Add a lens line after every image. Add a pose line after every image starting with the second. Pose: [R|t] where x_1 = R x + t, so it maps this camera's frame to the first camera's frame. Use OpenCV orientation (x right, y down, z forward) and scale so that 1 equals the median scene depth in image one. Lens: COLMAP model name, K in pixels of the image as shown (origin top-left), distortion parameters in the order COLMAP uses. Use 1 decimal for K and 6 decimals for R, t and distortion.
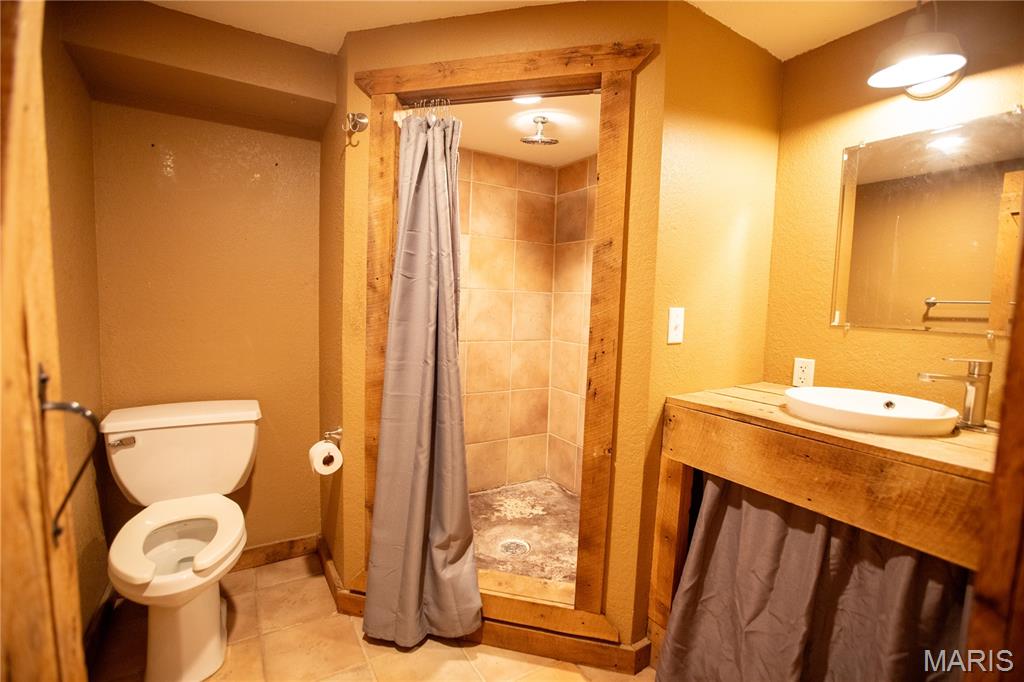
lens RADIAL K [[463.4, 0, 512.6], [0, 463.4, 343.9], [0, 0, 1]] dist [-0.024326, 0.000005]
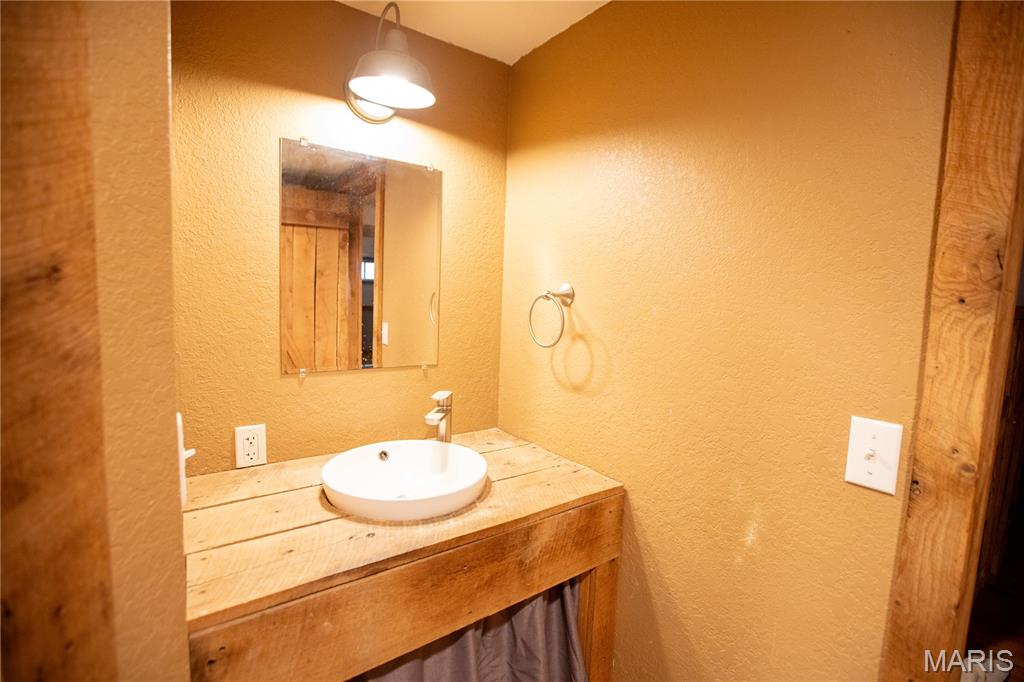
lens RADIAL K [[463.4, 0, 512.1], [0, 463.4, 337.1], [0, 0, 1]] dist [-0.024326, 0.000005]
pose [[-0.096839, -0.129601, 0.986826, -0.111068], [0.050212, 0.989587, 0.134892, -0.262970], [-0.994033, 0.062614, -0.089323, 0.984648]]
